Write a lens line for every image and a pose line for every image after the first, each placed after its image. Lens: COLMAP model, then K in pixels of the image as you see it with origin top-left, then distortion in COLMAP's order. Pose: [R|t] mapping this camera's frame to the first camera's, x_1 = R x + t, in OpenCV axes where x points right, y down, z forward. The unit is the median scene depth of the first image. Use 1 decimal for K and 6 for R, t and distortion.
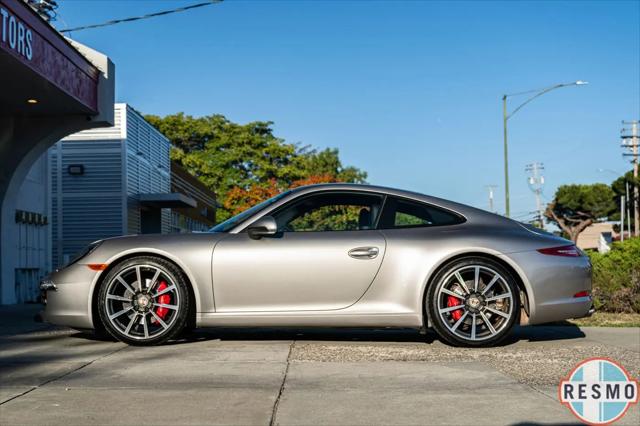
lens RADIAL K [[950.2, 0, 320.0], [0, 950.2, 213.0], [0, 0, 1]] dist [0.014210, 0.035497]
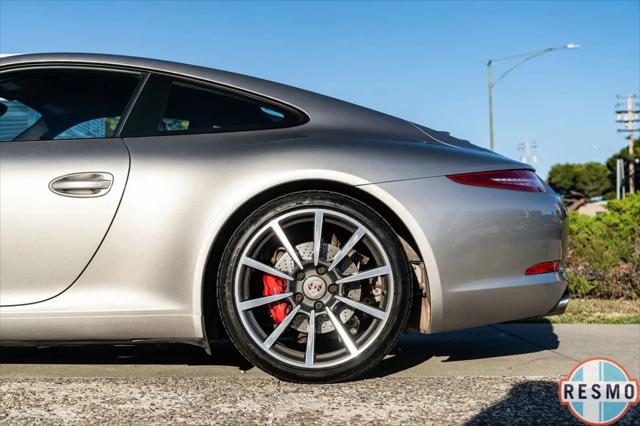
lens RADIAL K [[936.4, 0, 320.0], [0, 936.4, 213.0], [0, 0, 1]] dist [0.009144, -0.002109]
pose [[0.999966, -0.008232, 0.000782, 0.076409], [0.008219, 0.999848, 0.015367, 0.023252], [-0.000908, -0.015360, 0.999882, 0.248044]]
